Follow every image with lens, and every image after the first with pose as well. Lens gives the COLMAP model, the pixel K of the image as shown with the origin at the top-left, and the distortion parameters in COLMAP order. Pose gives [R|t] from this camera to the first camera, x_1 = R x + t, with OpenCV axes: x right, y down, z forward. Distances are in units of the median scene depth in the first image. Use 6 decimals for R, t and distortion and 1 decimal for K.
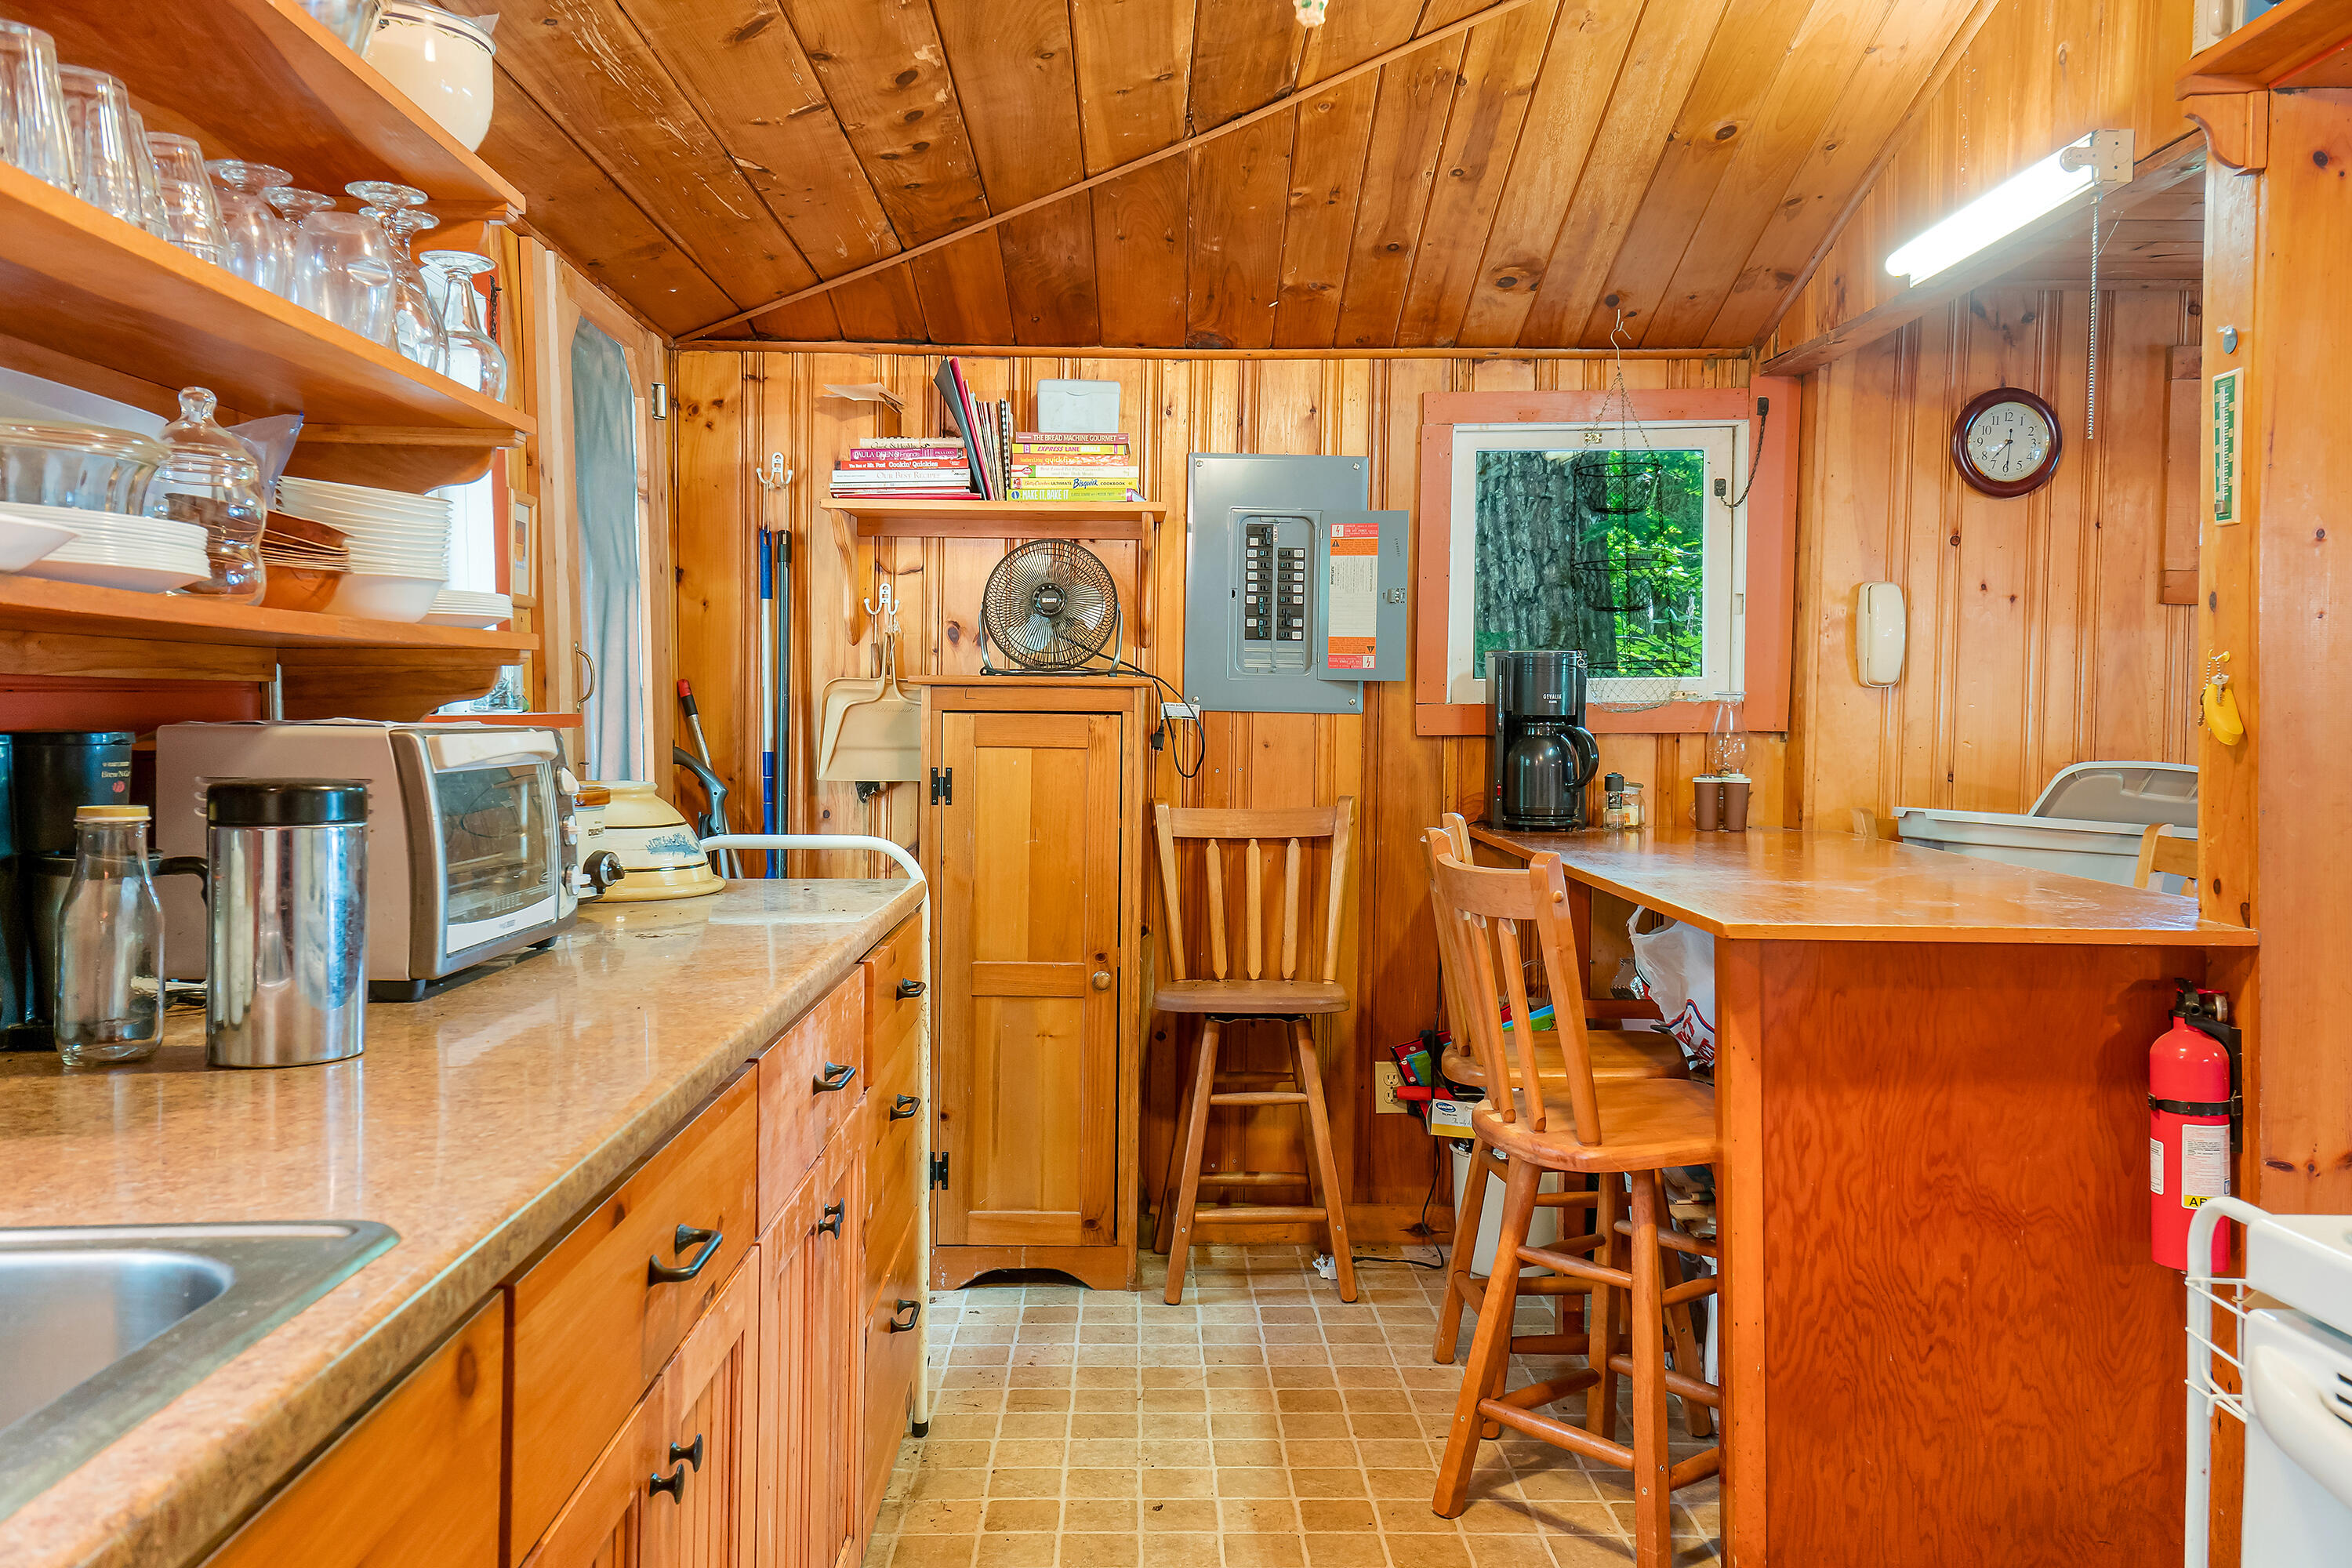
lens RADIAL K [[1760.0, 0, 1176.0], [0, 1760.0, 784.0], [0, 0, 1]] dist [0.048187, -0.000172]
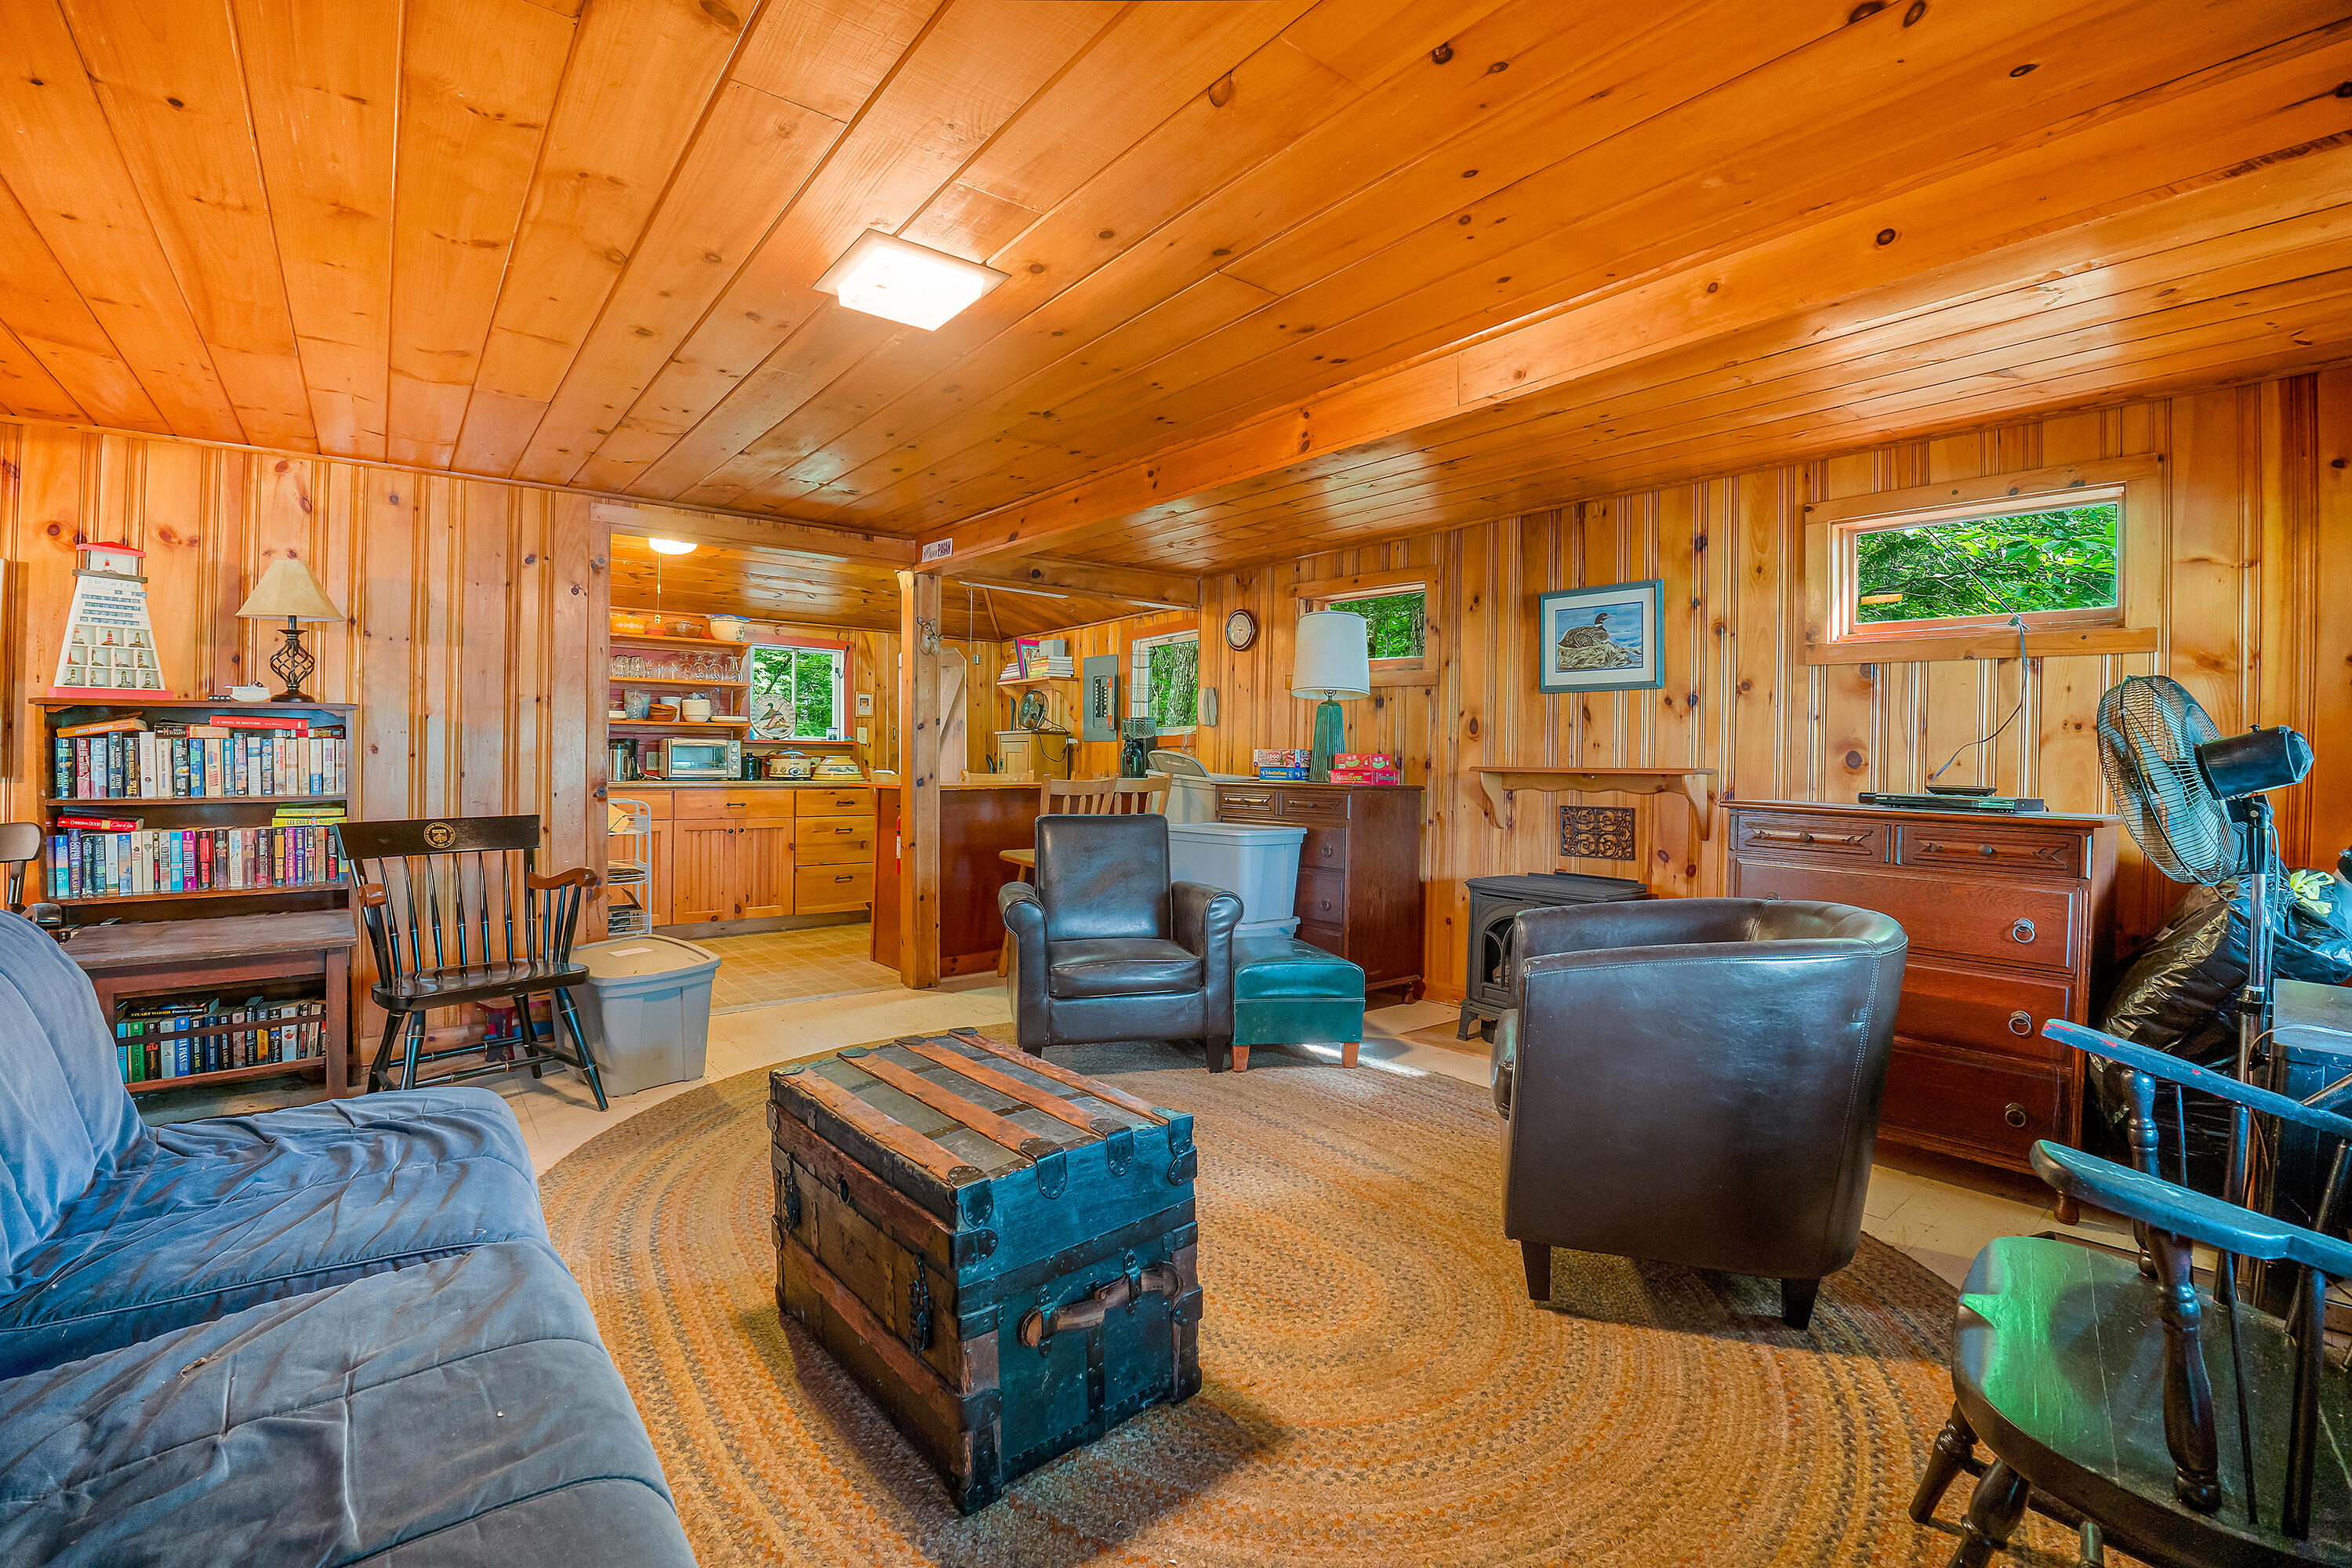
lens RADIAL K [[1017.8, 0, 1170.2], [0, 1017.8, 759.1], [0, 0, 1]] dist [-0.040326, -0.000188]
pose [[0.602252, -0.004919, -0.798291, 1.590266], [-0.039246, 0.998589, -0.035761, 0.047925], [0.797341, 0.052867, 0.601209, 0.073852]]
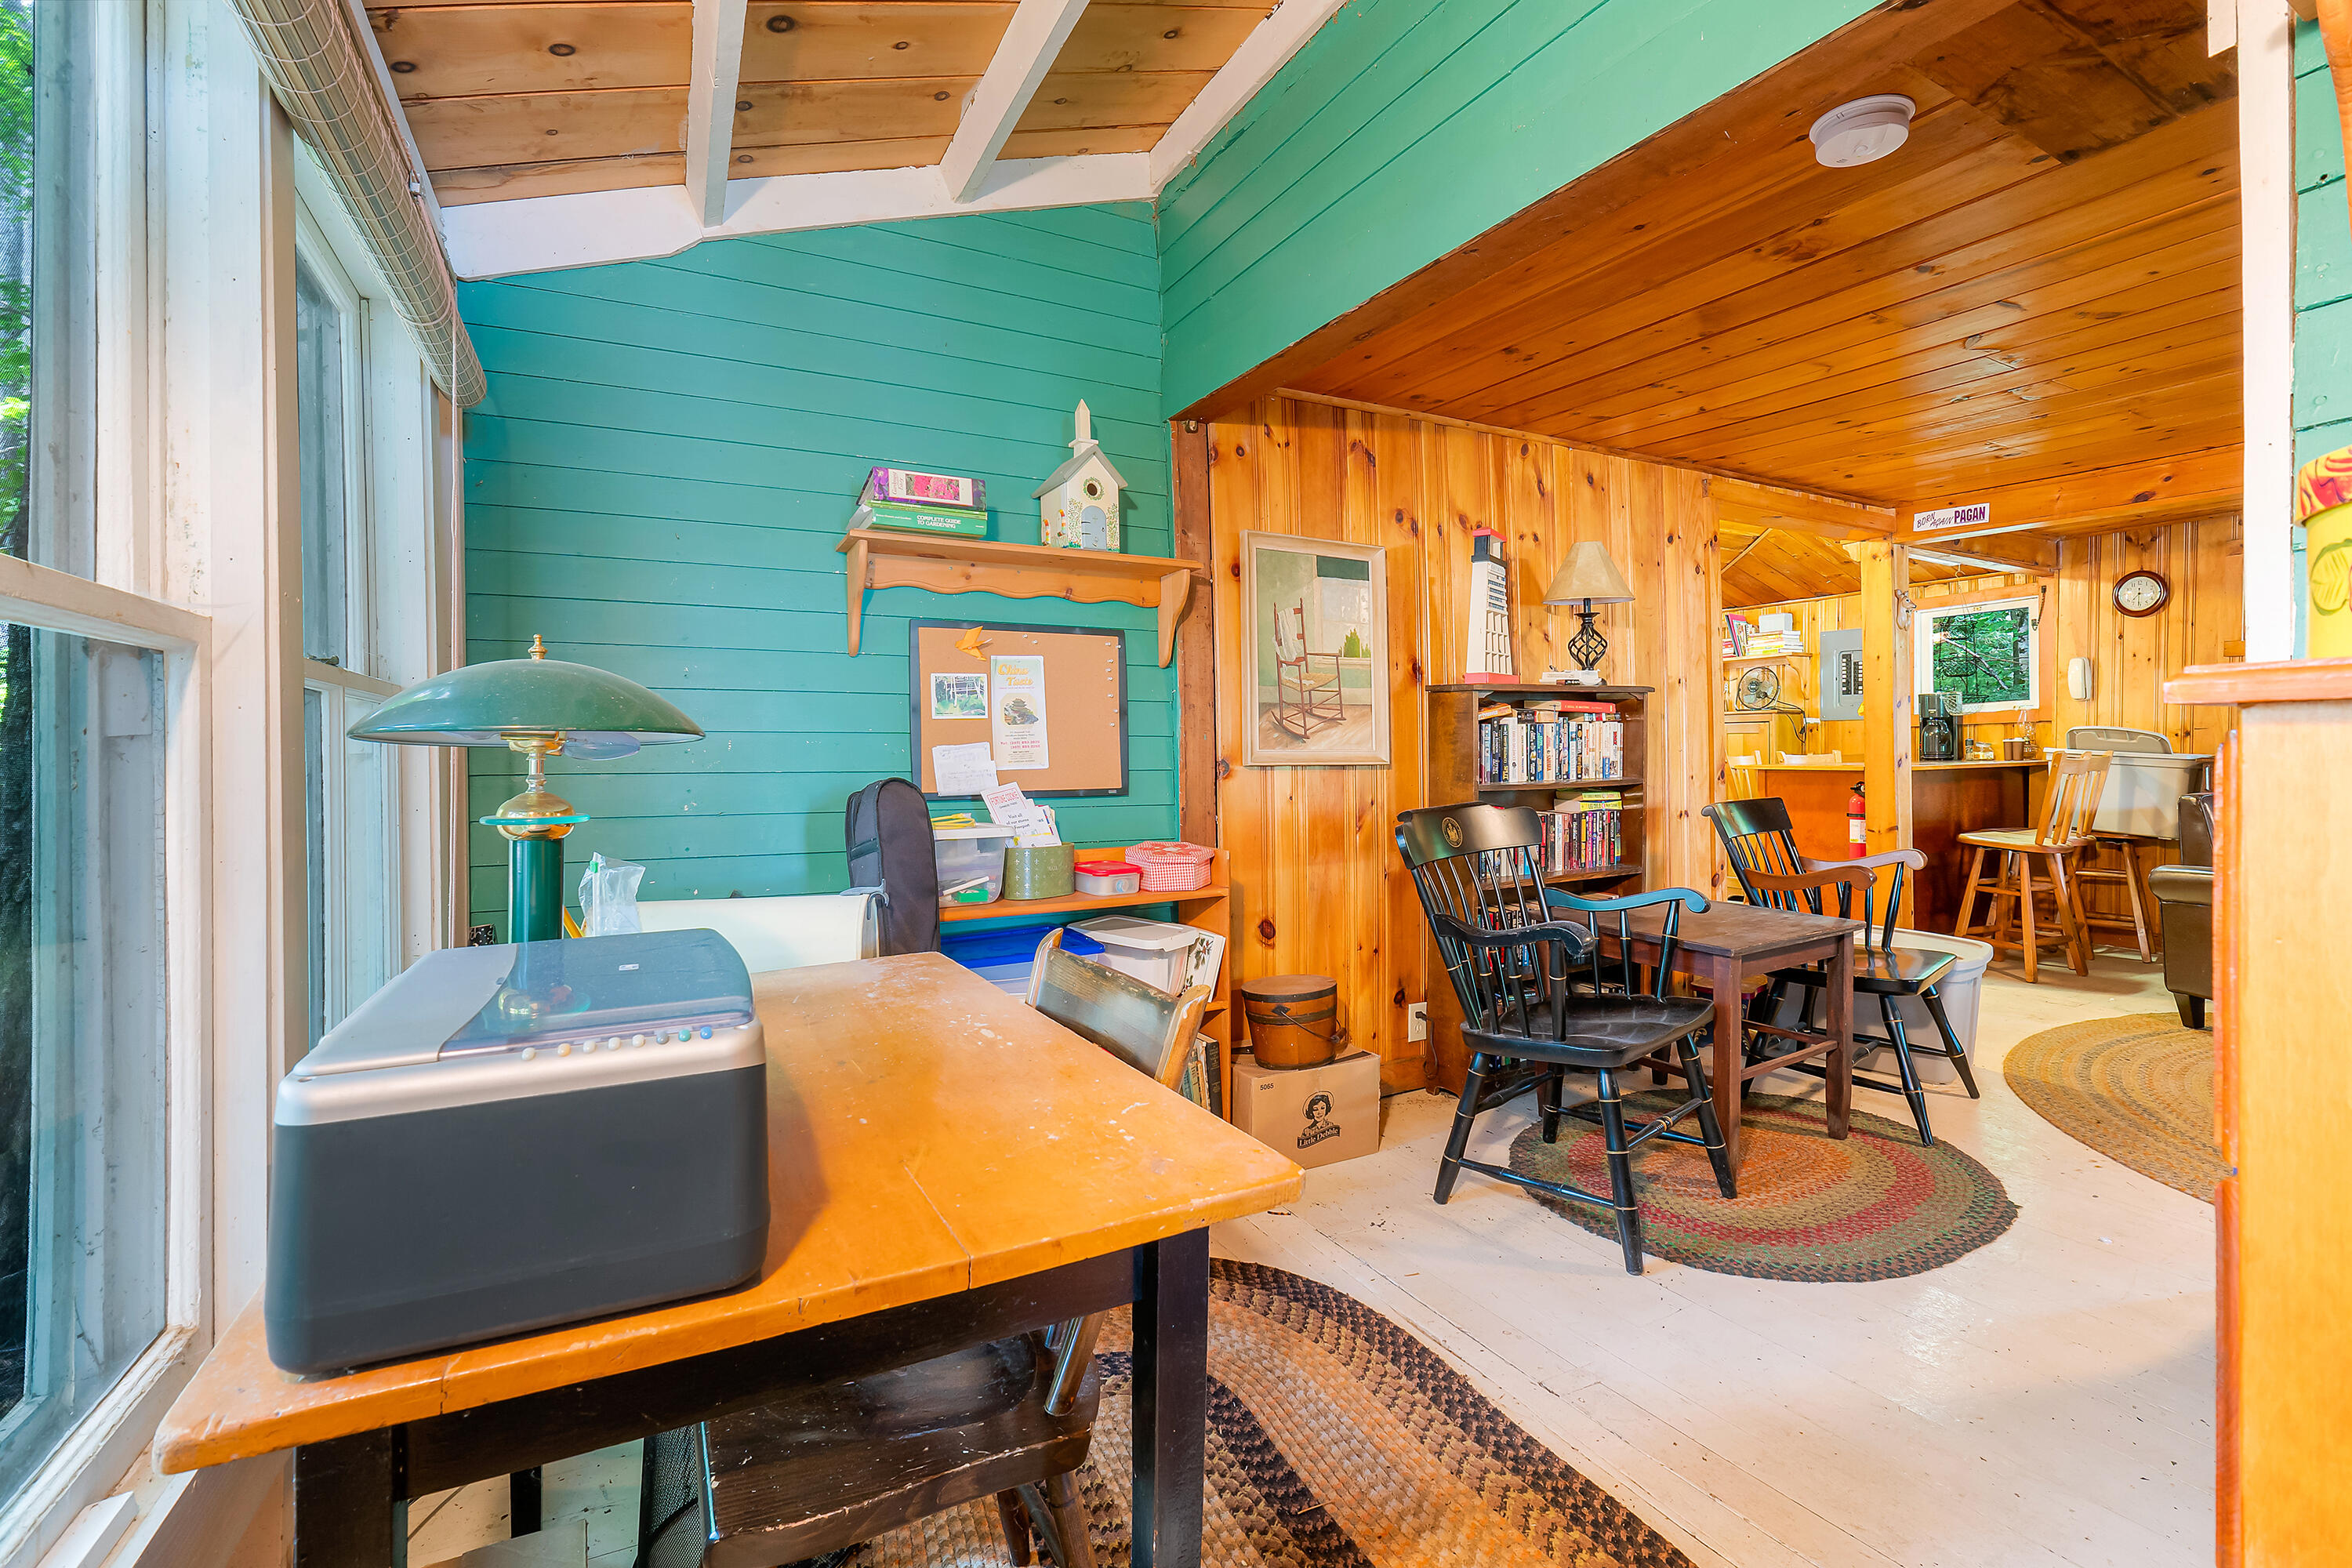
lens RADIAL K [[1017.8, 0, 1170.2], [0, 1017.8, 759.1], [0, 0, 1]] dist [-0.040326, -0.000188]
pose [[0.423530, -0.002498, -0.905879, 1.100374], [-0.030070, 0.999406, -0.016815, 0.085367], [0.905383, 0.034361, 0.423204, -0.689476]]
